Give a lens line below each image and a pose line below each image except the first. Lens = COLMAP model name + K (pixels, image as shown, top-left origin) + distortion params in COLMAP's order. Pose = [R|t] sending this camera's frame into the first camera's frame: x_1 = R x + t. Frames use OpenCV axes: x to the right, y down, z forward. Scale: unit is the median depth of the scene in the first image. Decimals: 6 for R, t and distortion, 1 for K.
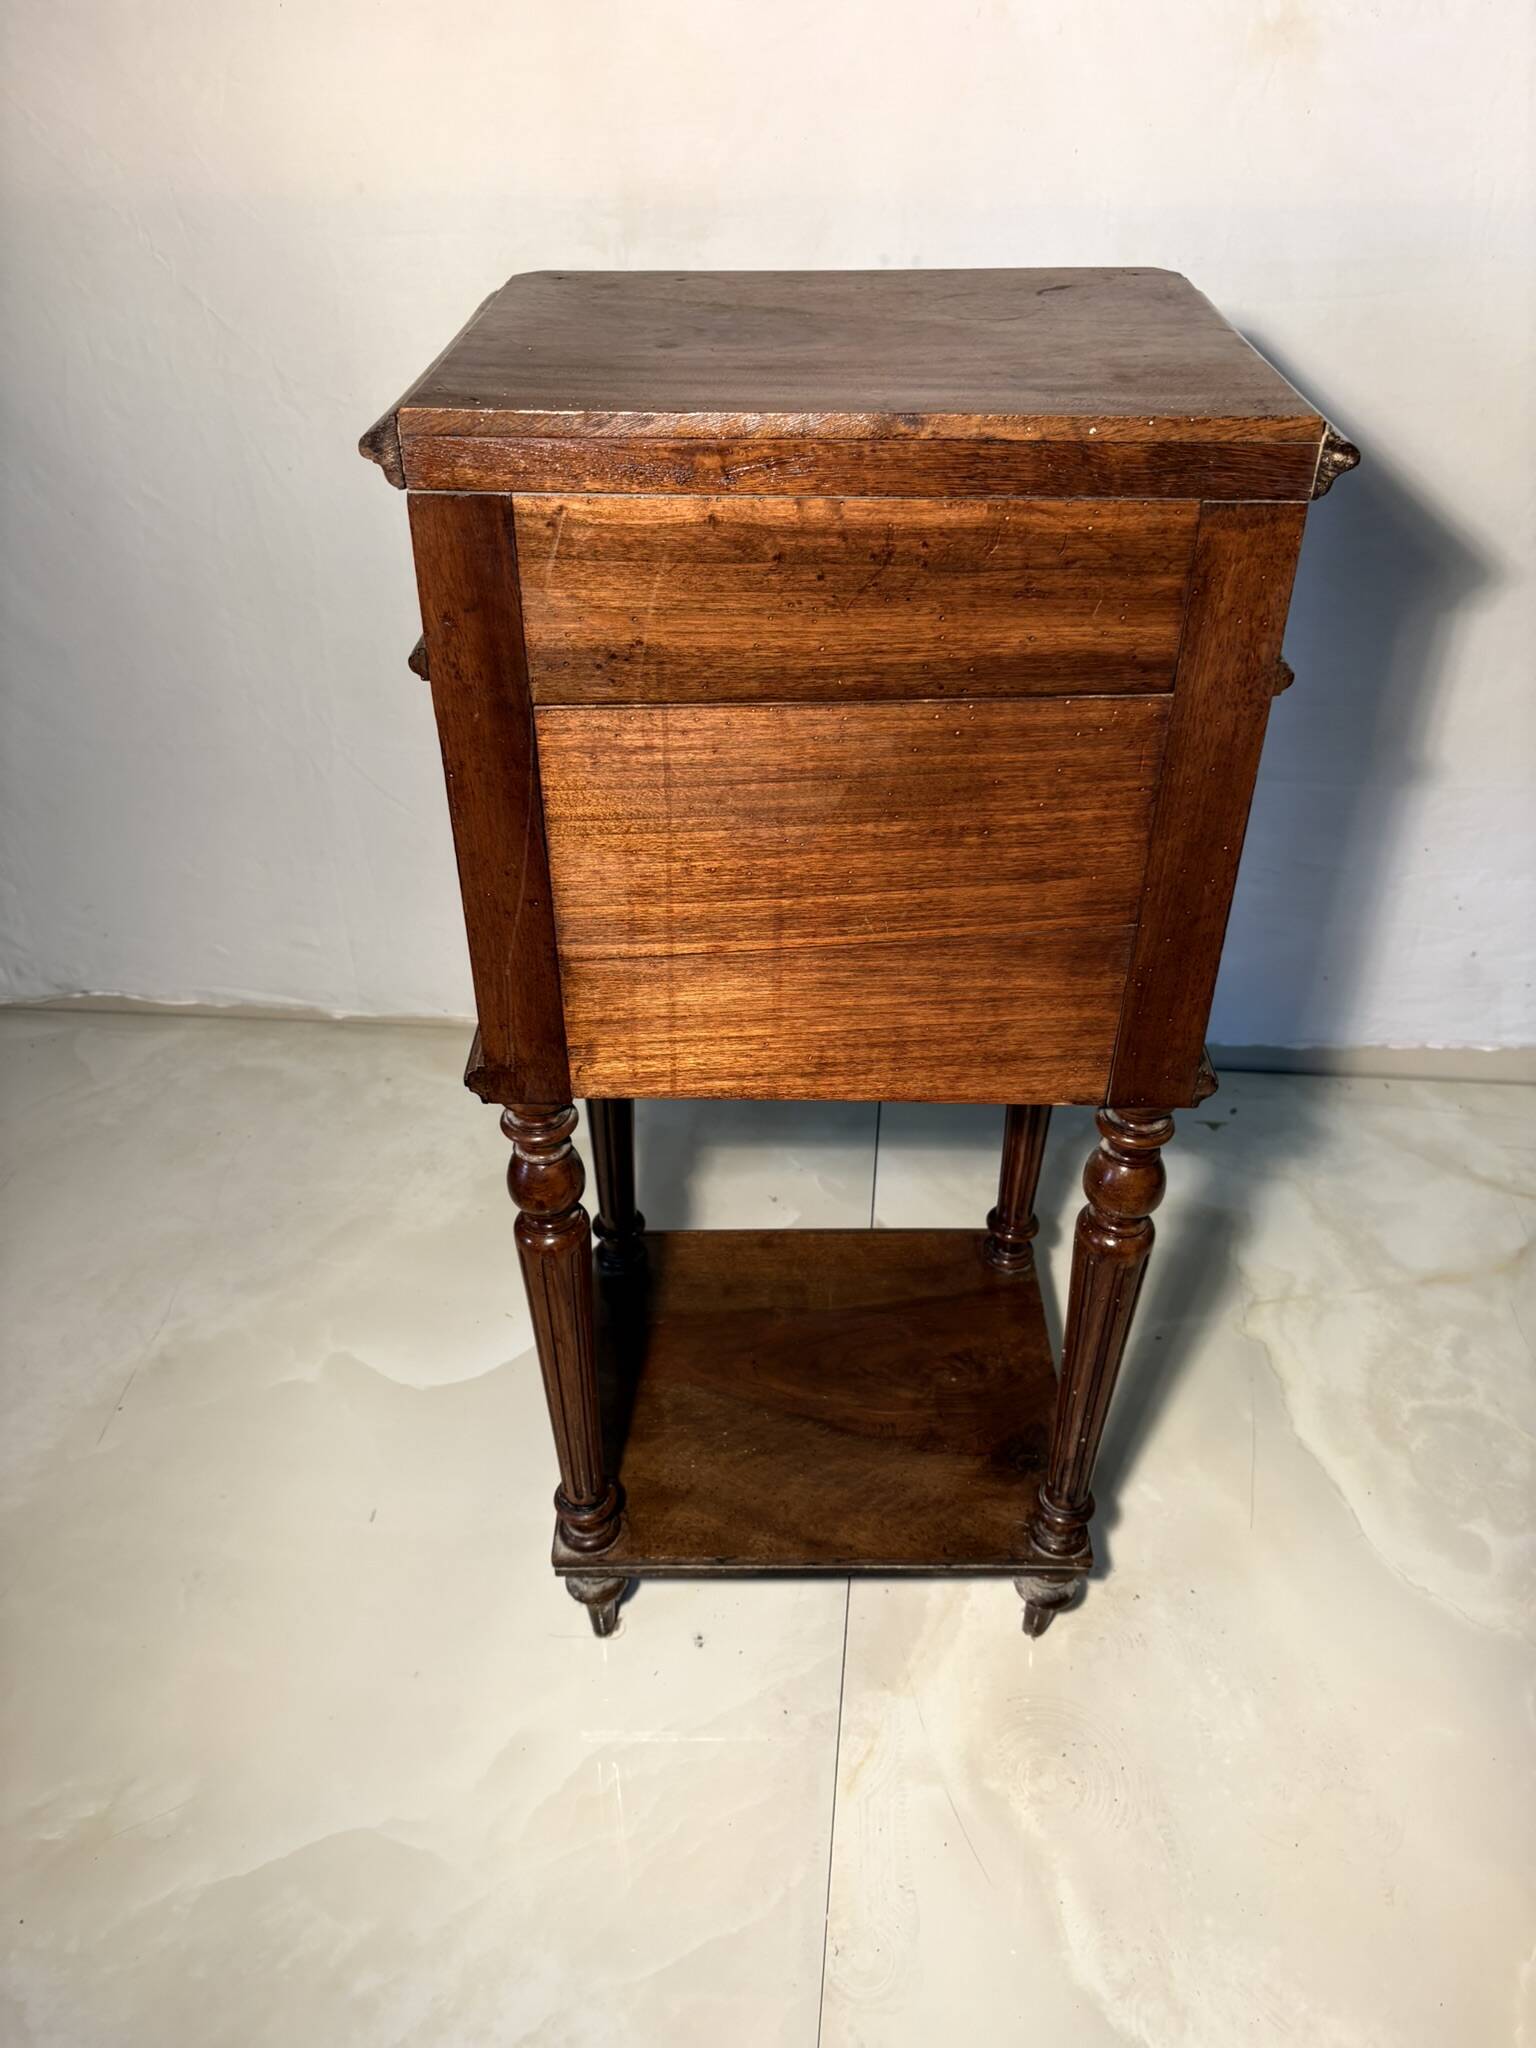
lens RADIAL K [[1571.3, 0, 775.6], [0, 1571.3, 1031.1], [0, 0, 1]] dist [0.003720, -0.001758]
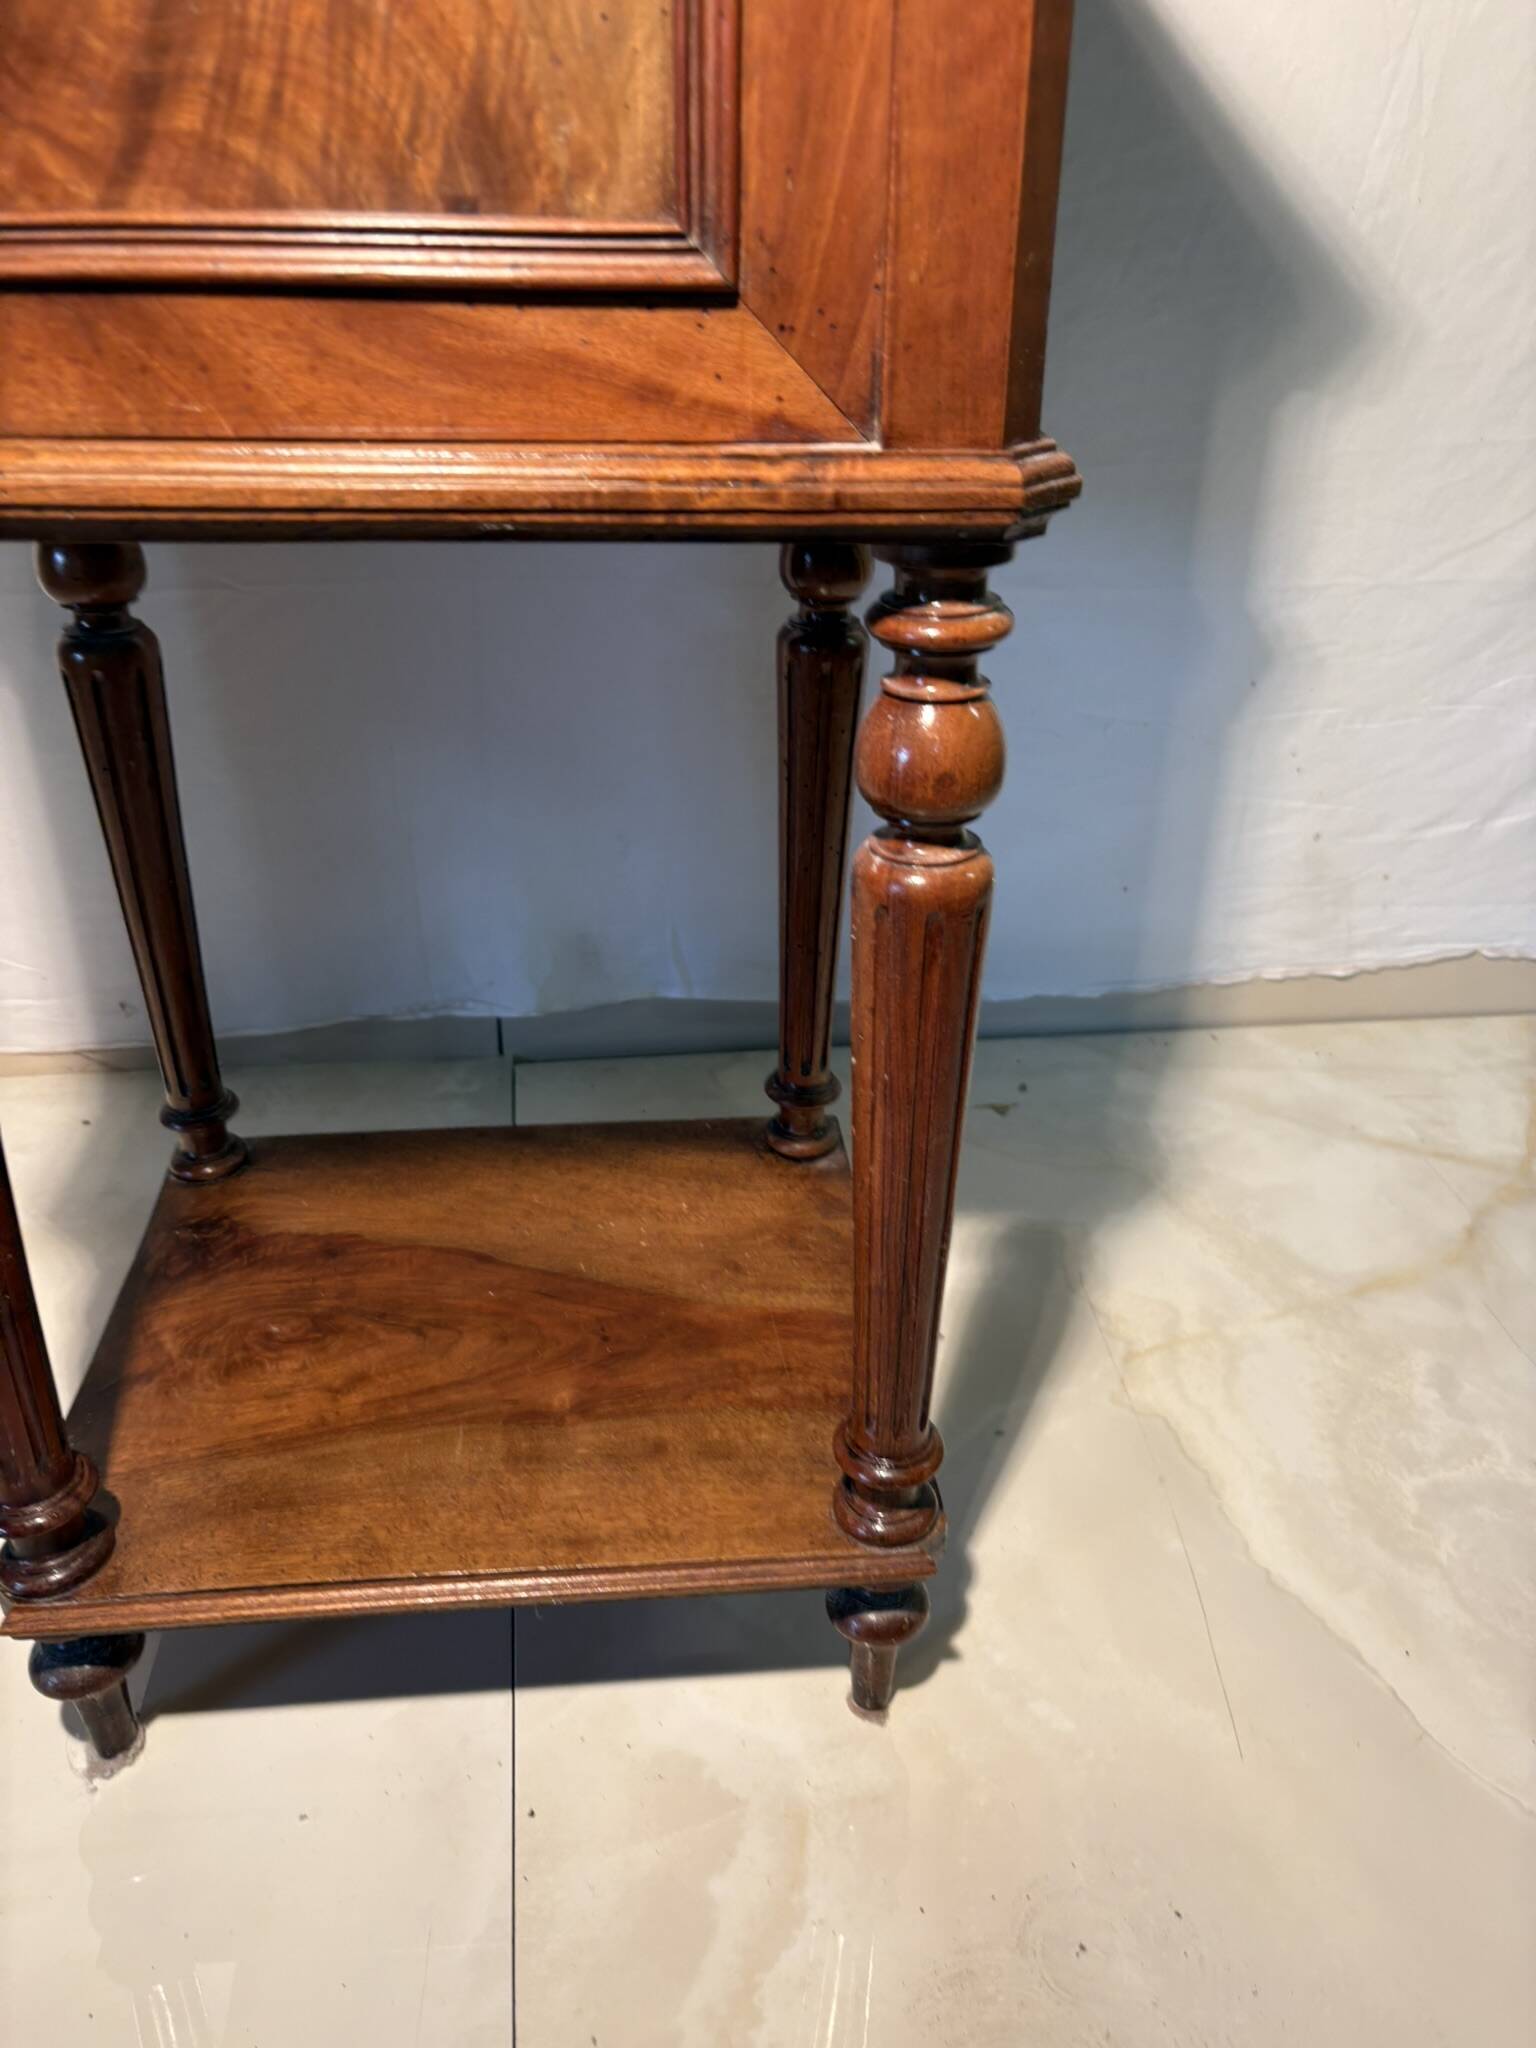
lens RADIAL K [[1575.9, 0, 761.0], [0, 1575.9, 1001.4], [0, 0, 1]] dist [0.003413, 0.003315]
pose [[0.971975, -0.075640, 0.222584, 0.036001], [0.097511, 0.991251, -0.088955, 0.086696], [-0.213909, 0.108166, 0.970847, 0.470586]]
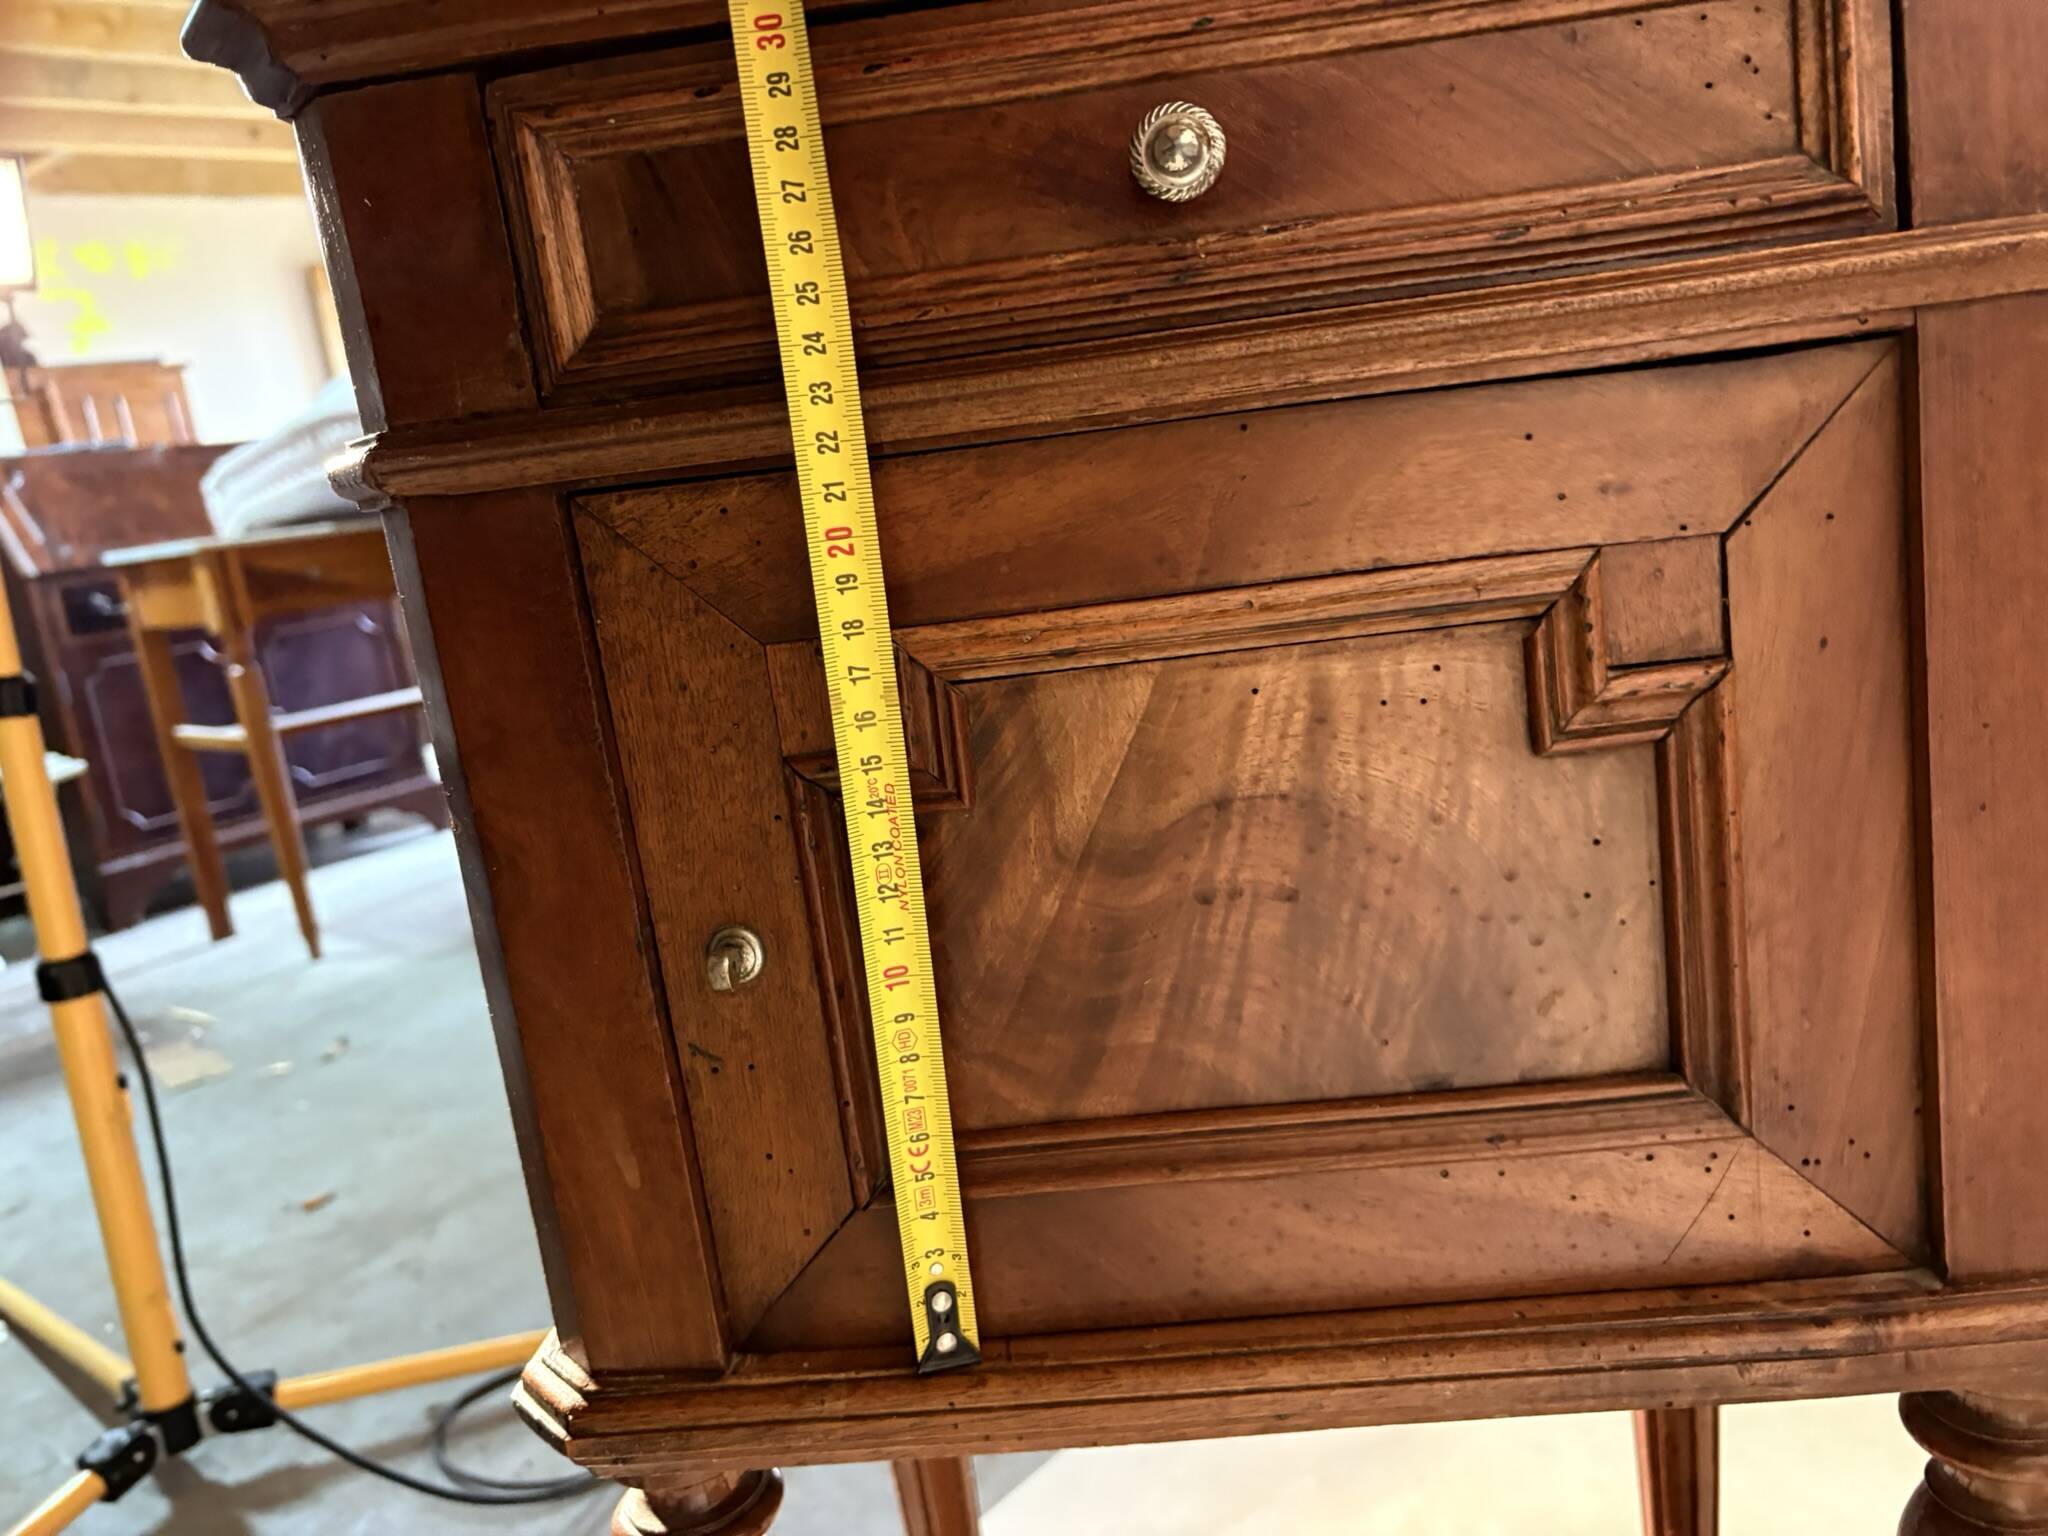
lens RADIAL K [[1601.0, 0, 1036.0], [0, 1601.0, 758.0], [0, 0, 1]] dist [-0.036554, 0.049308]
pose [[0.991637, -0.119796, 0.048007, -0.020388], [0.129049, 0.916254, -0.379242, -0.063766], [0.001445, 0.382266, 0.924051, 0.482068]]
